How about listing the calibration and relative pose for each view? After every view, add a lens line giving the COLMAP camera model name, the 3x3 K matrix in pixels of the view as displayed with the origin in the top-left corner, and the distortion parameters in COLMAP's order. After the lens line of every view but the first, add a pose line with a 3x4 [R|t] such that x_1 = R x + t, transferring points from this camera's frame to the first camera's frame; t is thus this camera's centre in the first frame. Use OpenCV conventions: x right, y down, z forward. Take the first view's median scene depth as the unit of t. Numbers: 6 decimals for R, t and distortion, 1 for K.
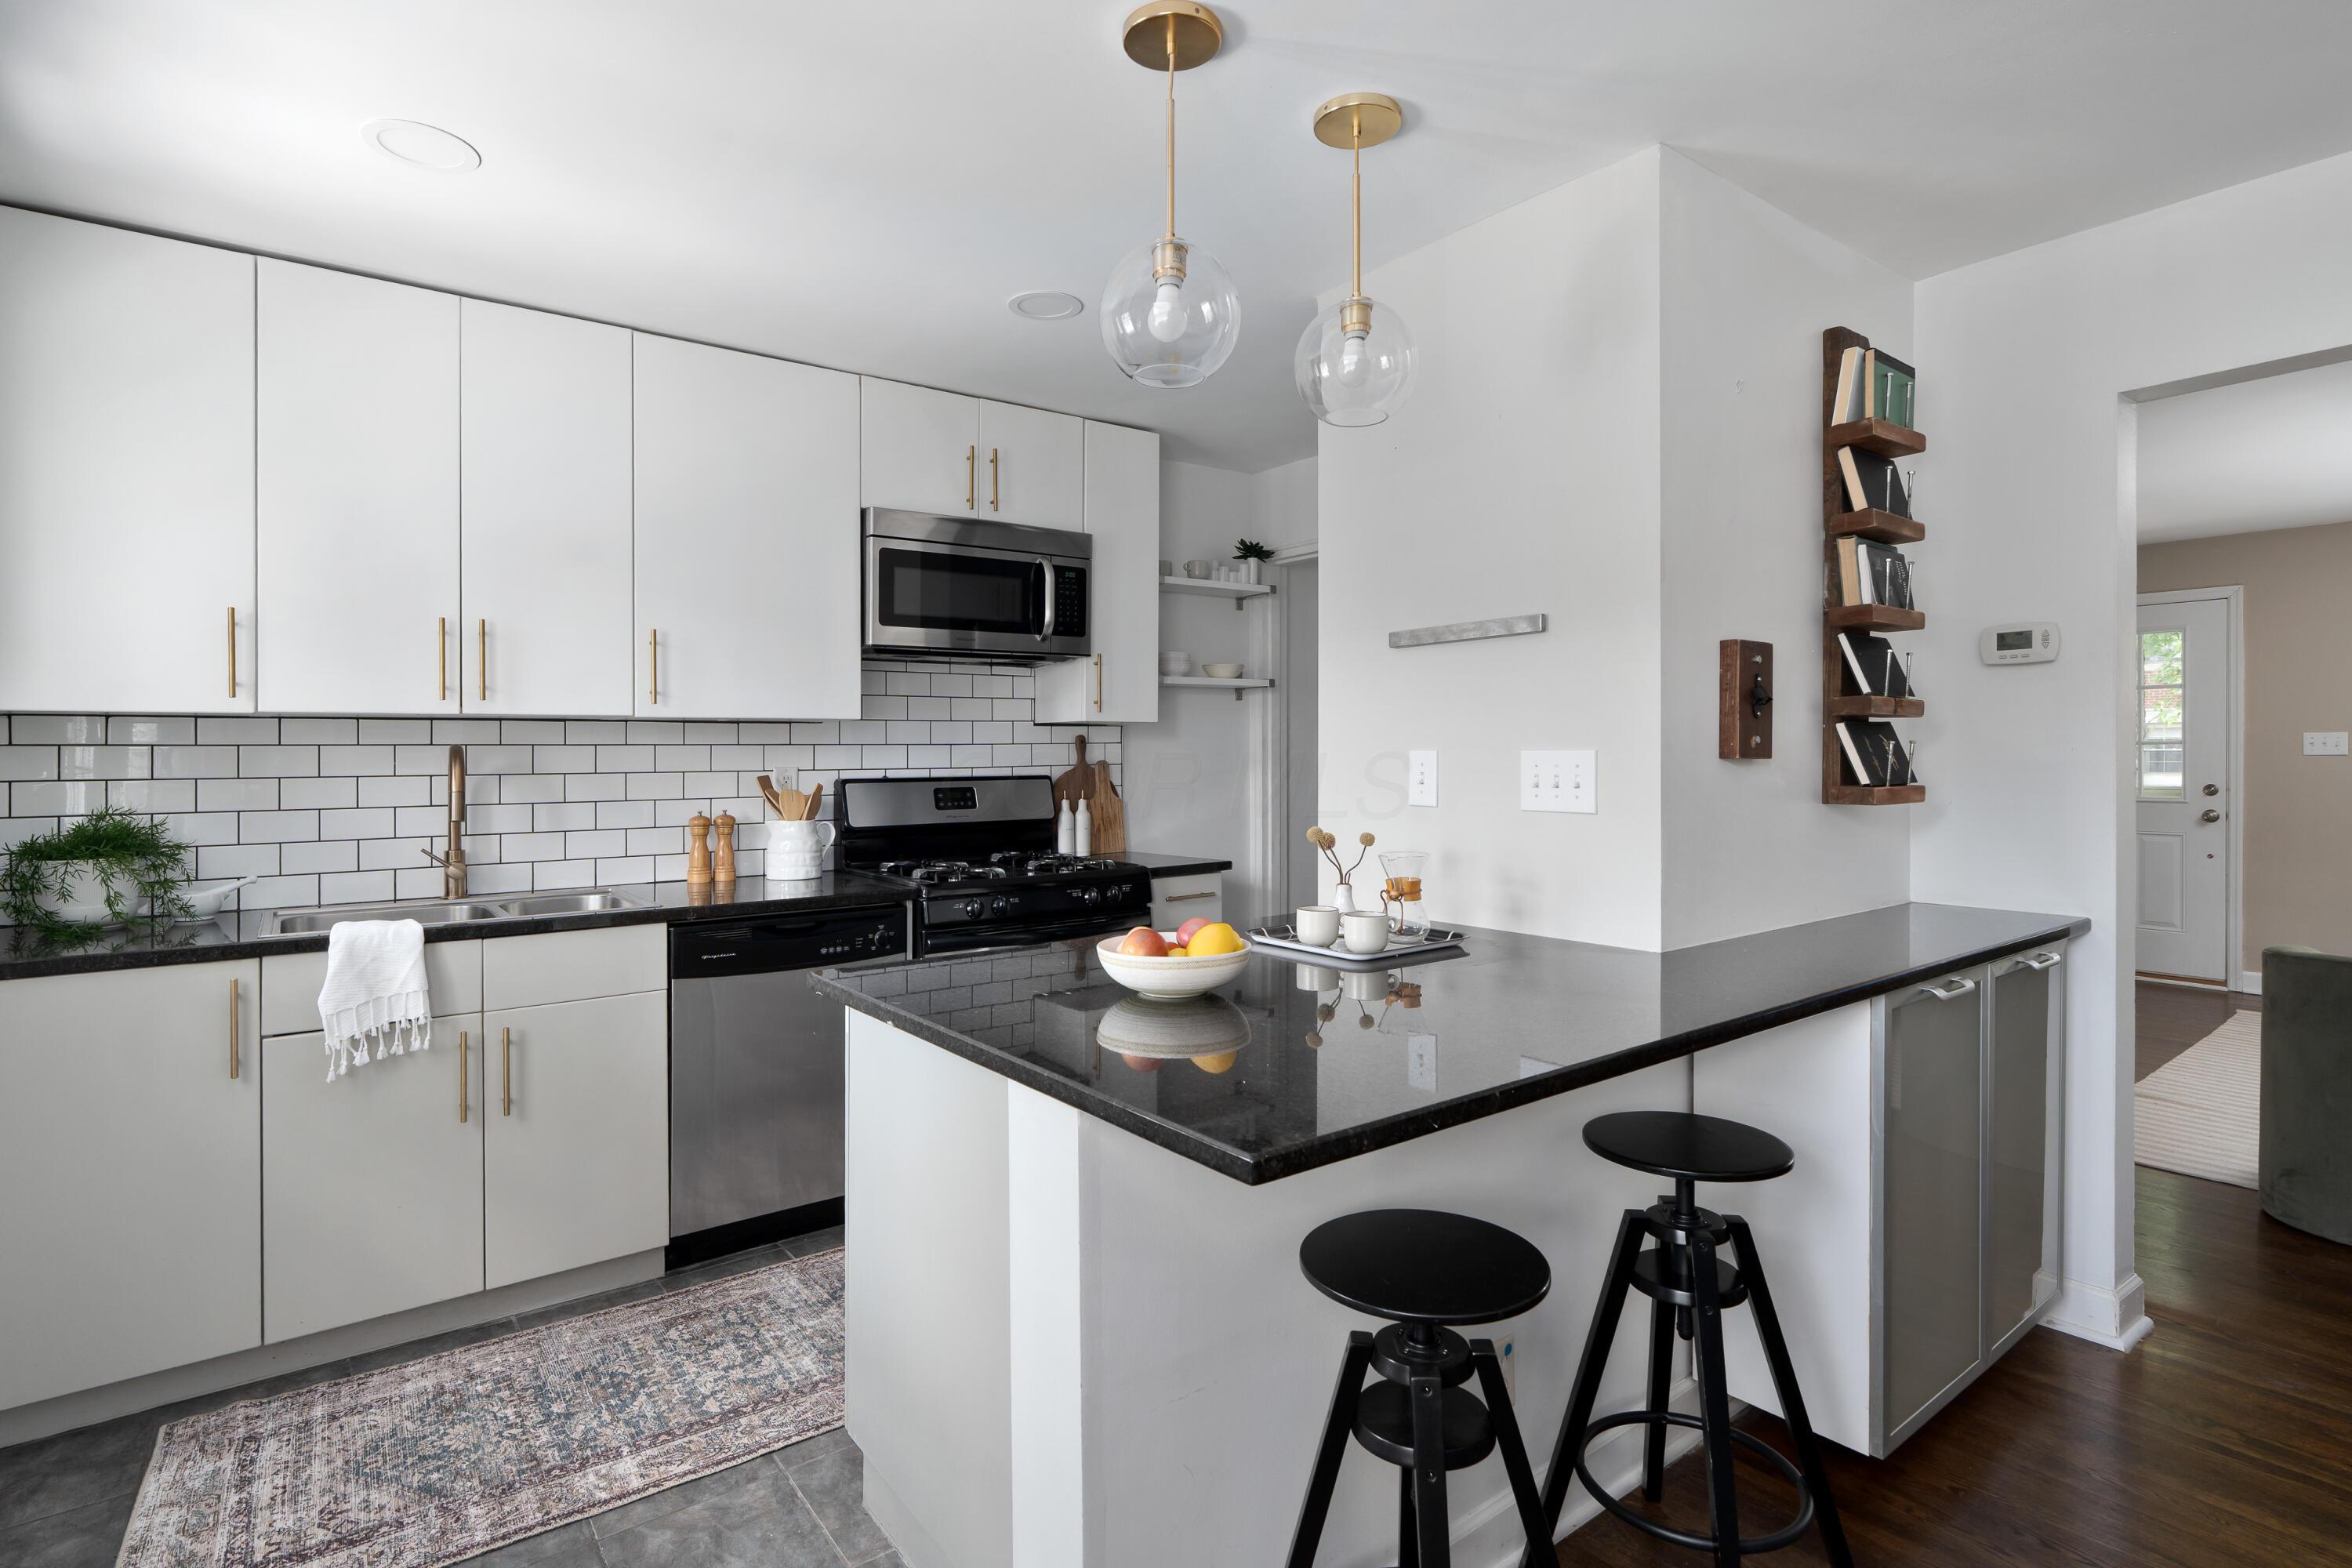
lens RADIAL K [[1153.5, 0, 1164.8], [0, 1153.5, 764.1], [0, 0, 1]] dist [0.000276, 0.000714]
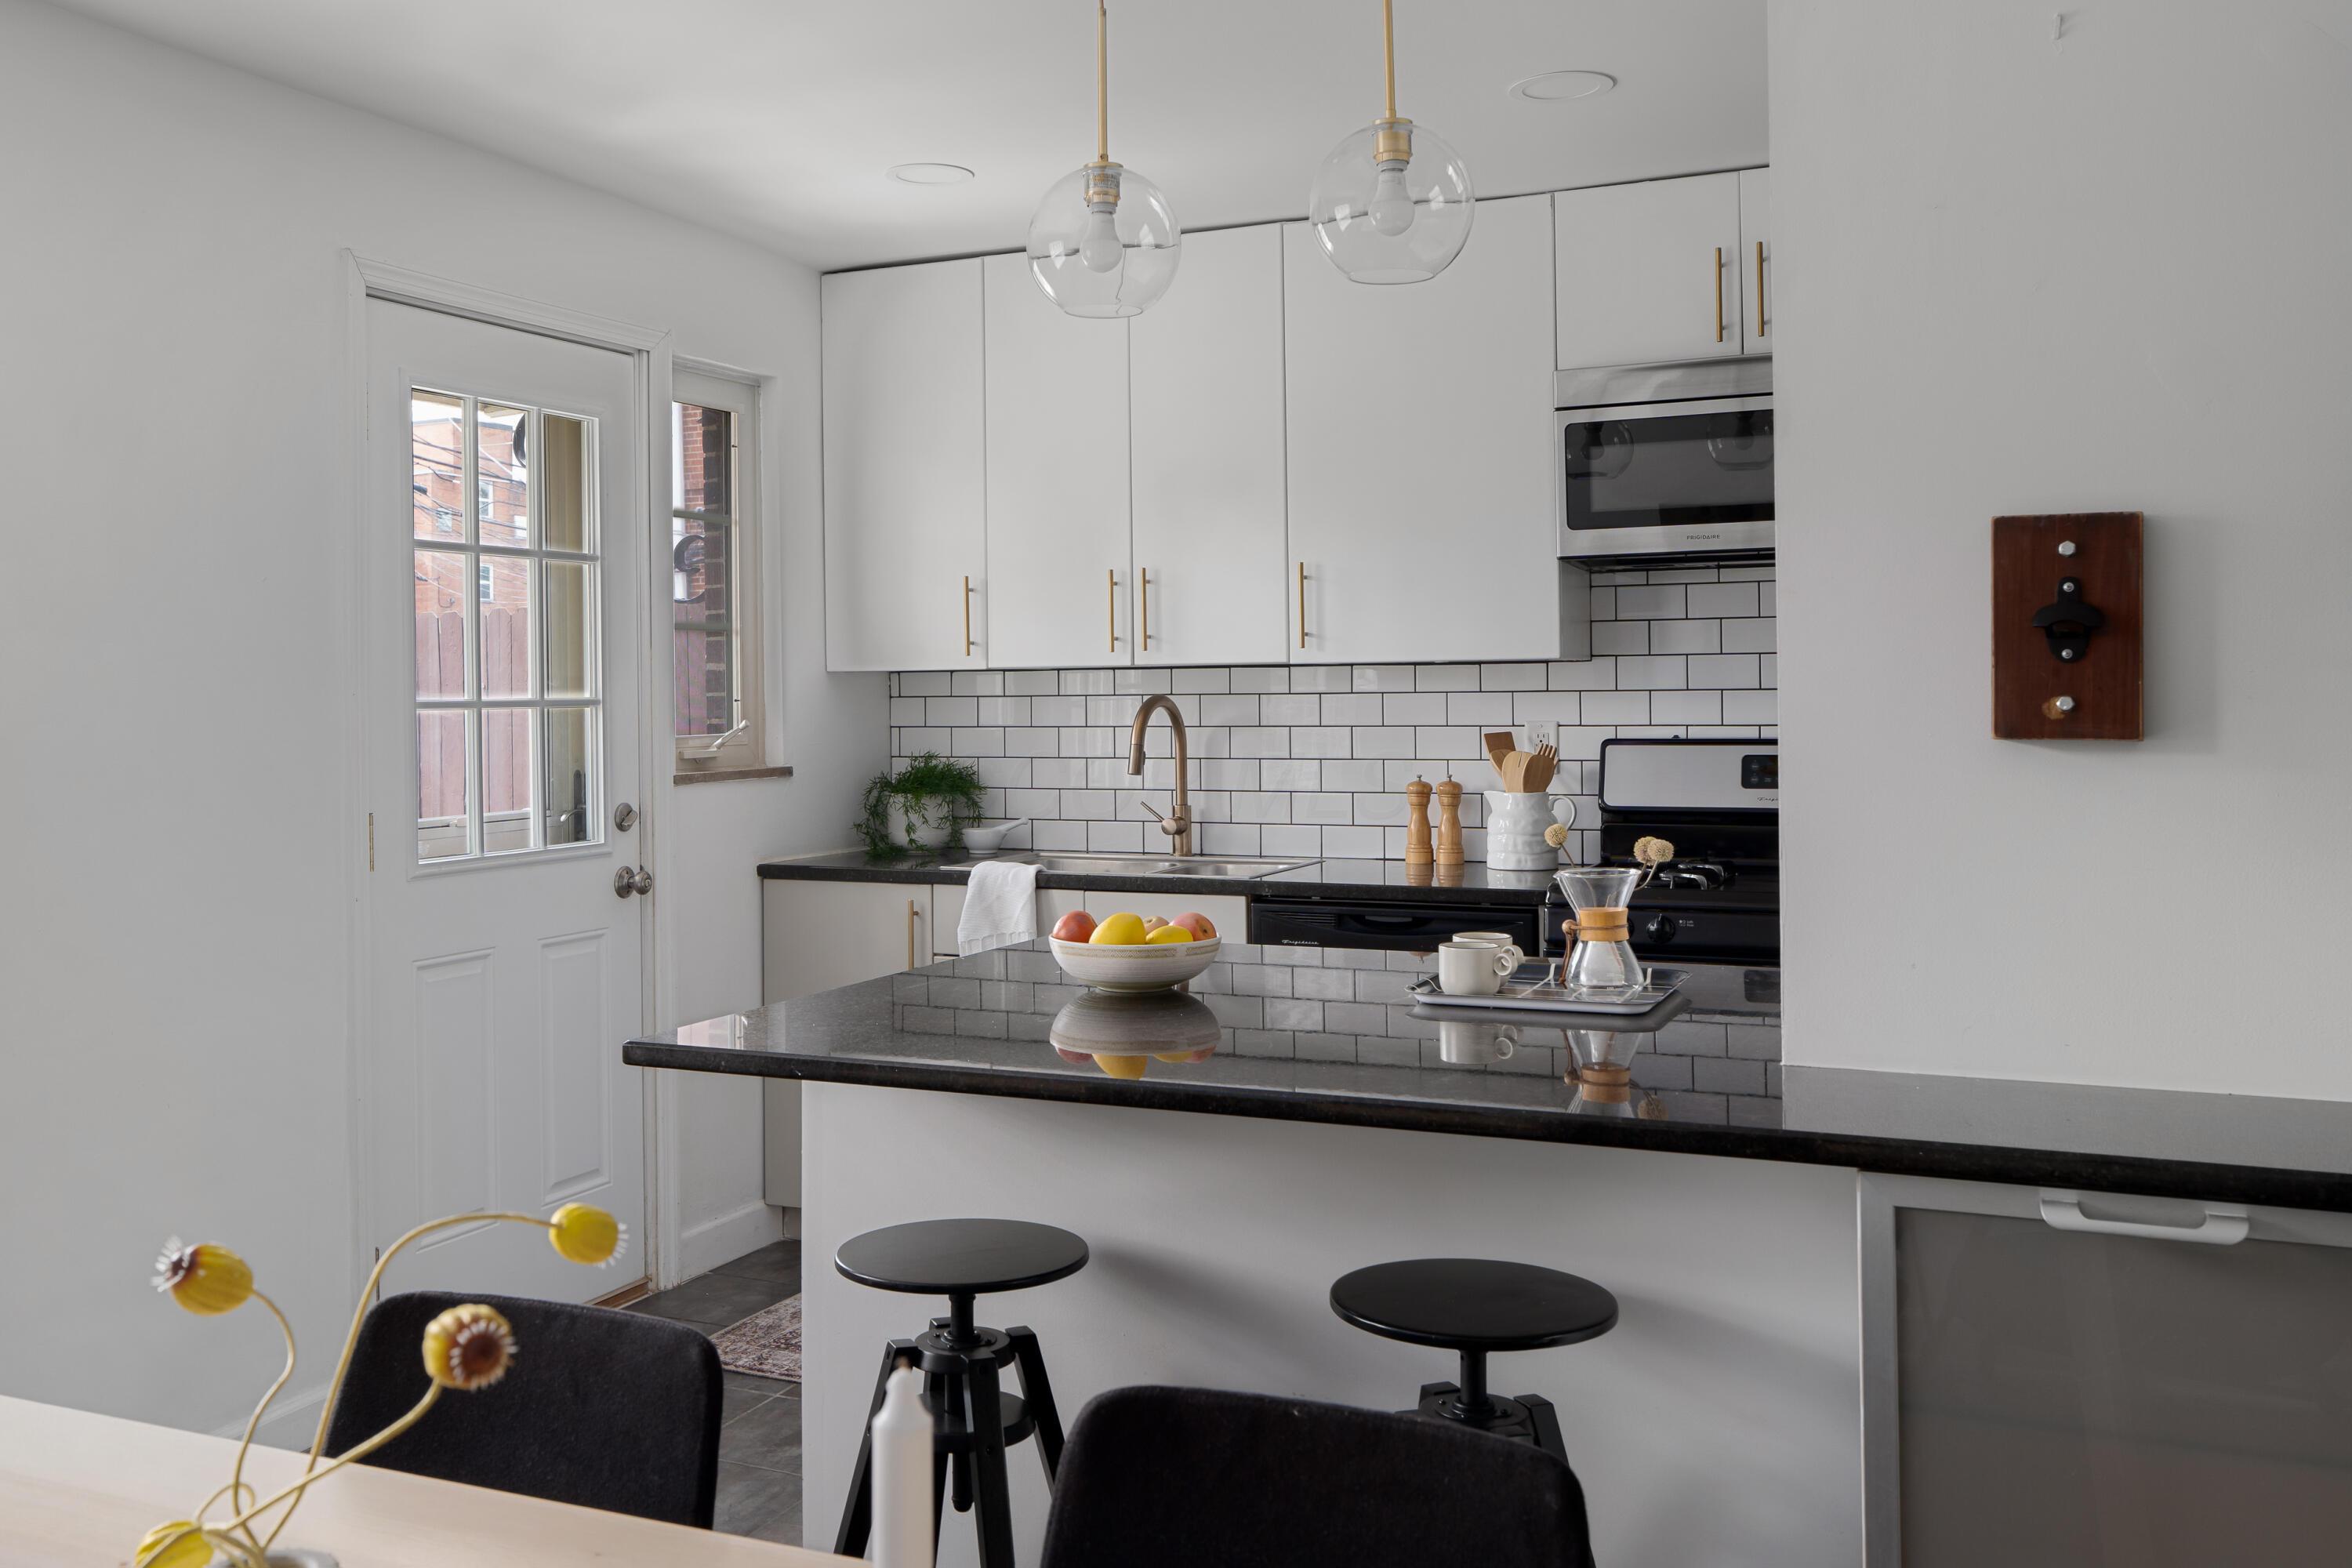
lens RADIAL K [[2057.2, 0, 1096.2], [0, 2057.2, 685.4], [0, 0, 1]] dist [0.001336, 0.001991]
pose [[0.473074, -0.001063, -0.881022, 0.845943], [-0.002023, 0.999995, -0.002293, -0.020253], [0.881020, 0.002867, 0.473070, 0.133040]]
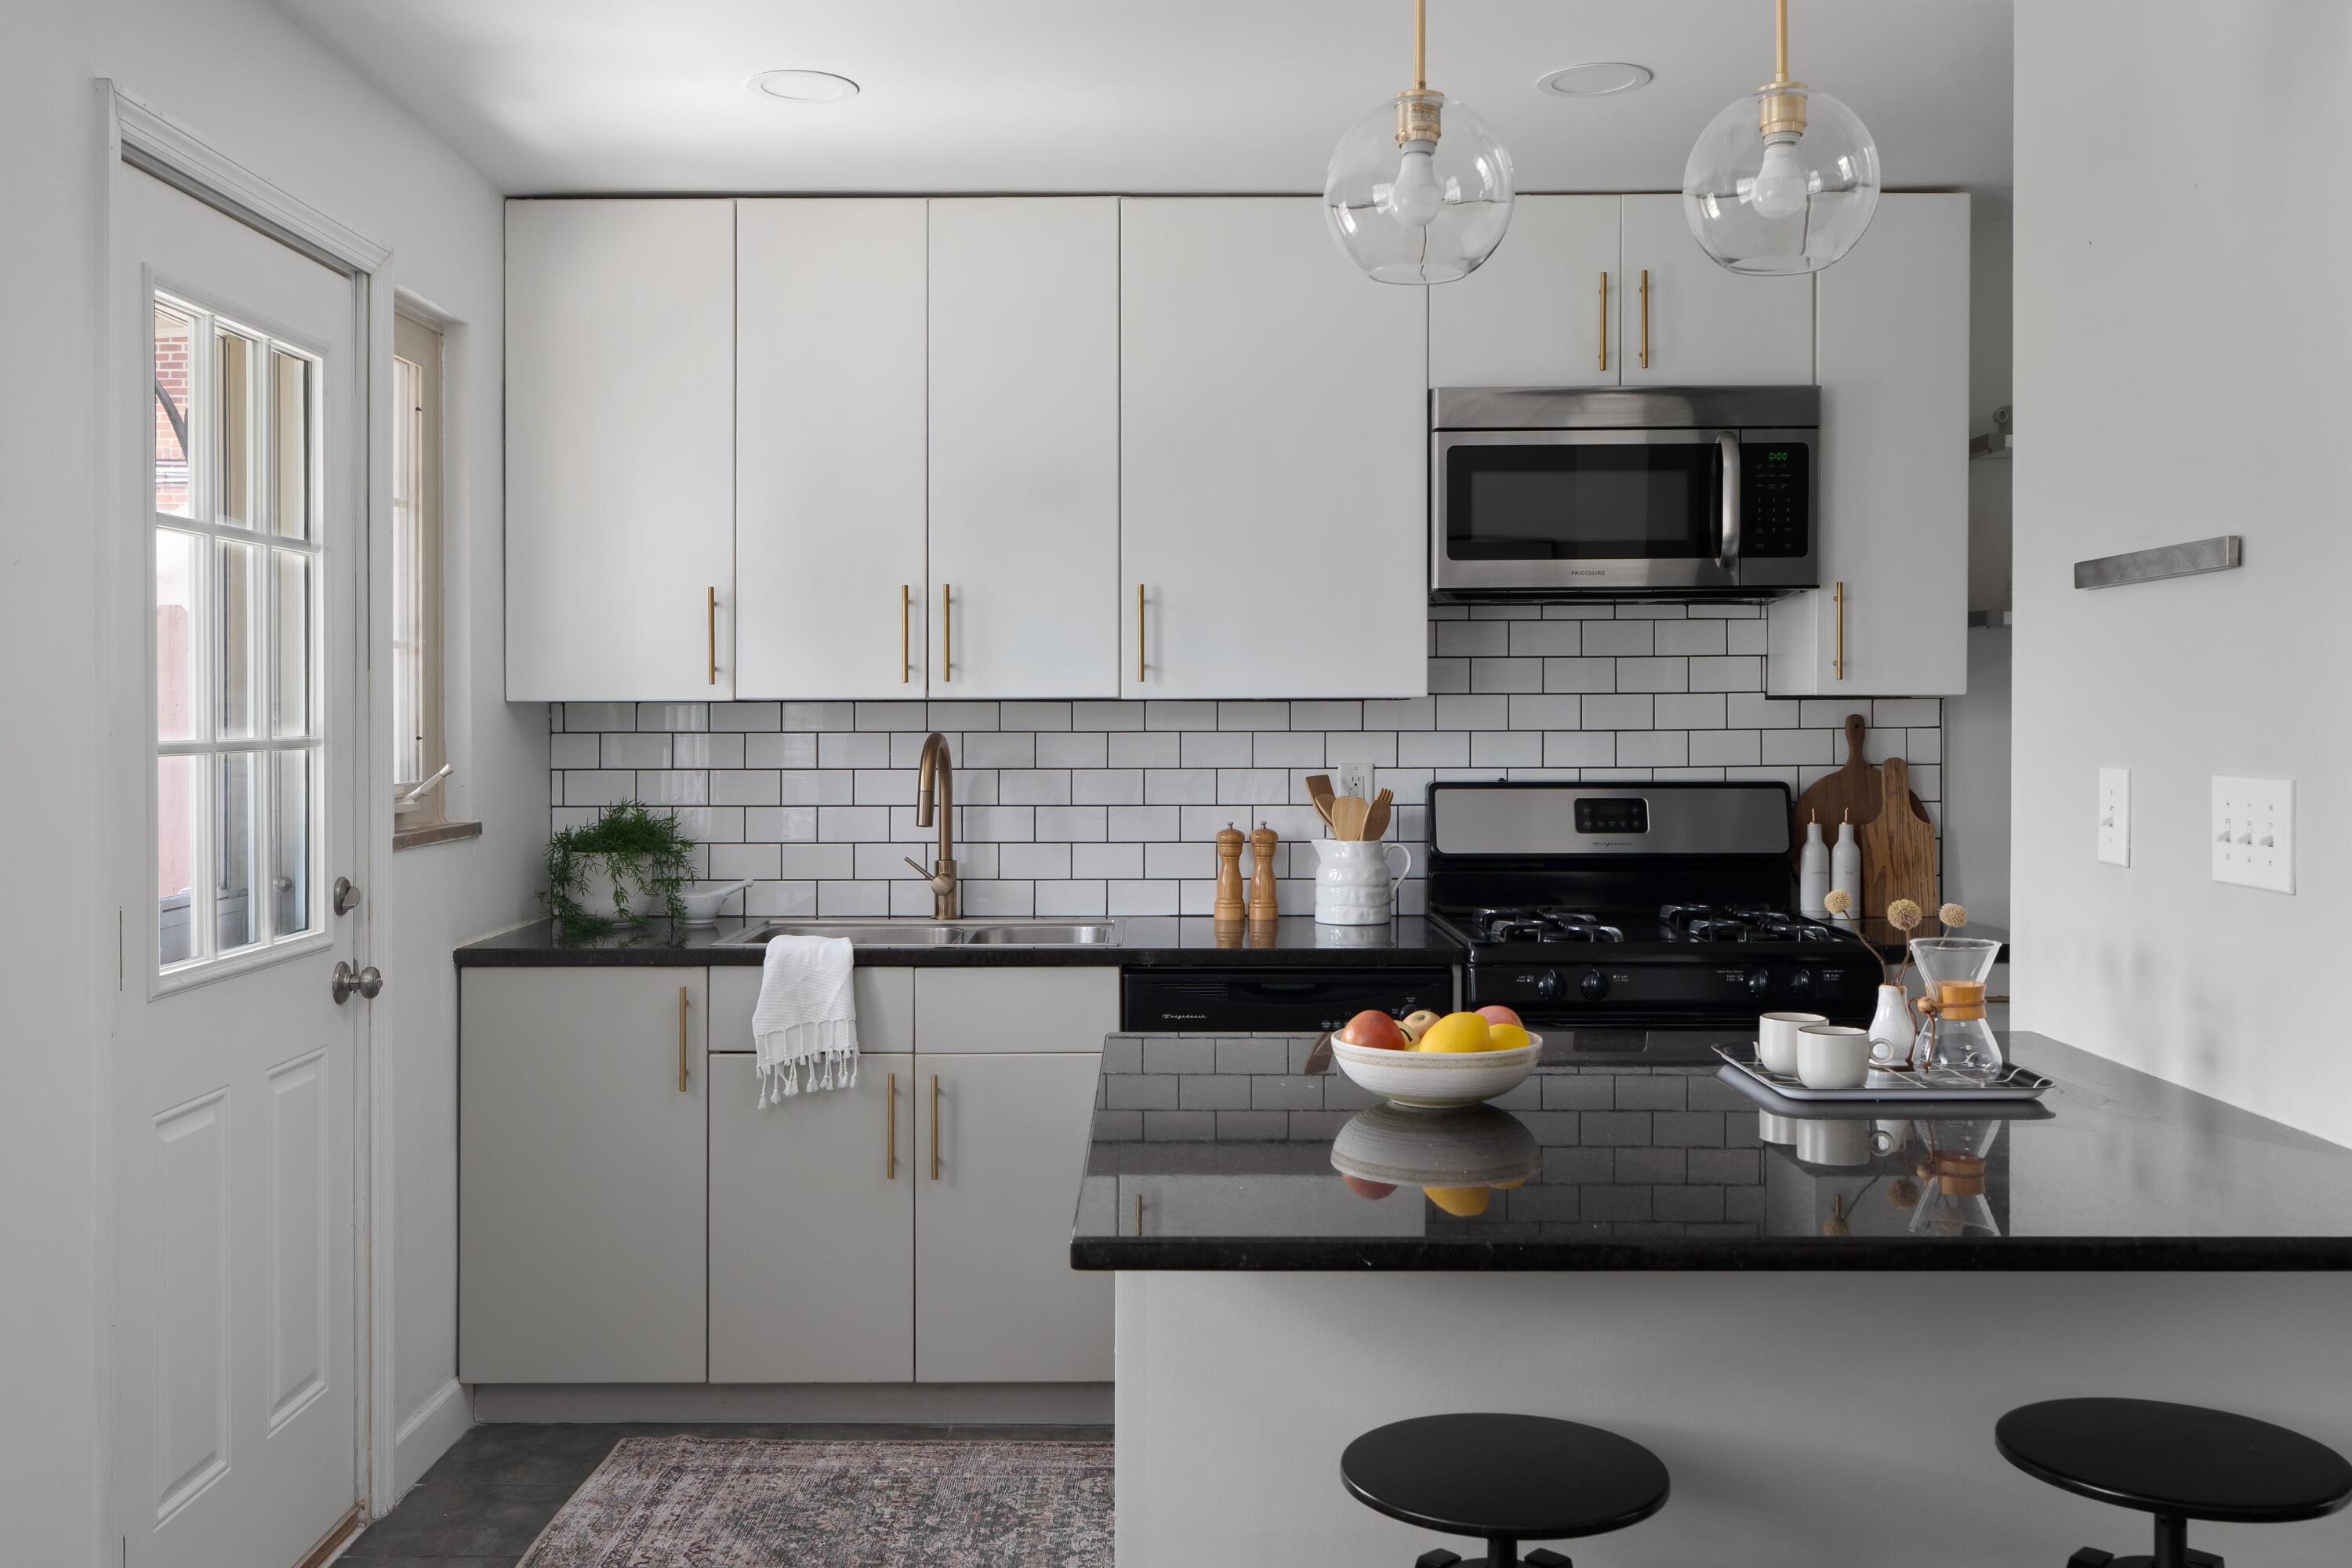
lens RADIAL K [[2106.7, 0, 1152.6], [0, 2106.7, 727.9], [0, 0, 1]] dist [0.002755, 0.004613]
pose [[0.798598, 0.009382, -0.601792, 0.404811], [-0.008952, 0.999953, 0.003710, -0.026698], [0.601798, 0.002425, 0.798644, -0.111205]]
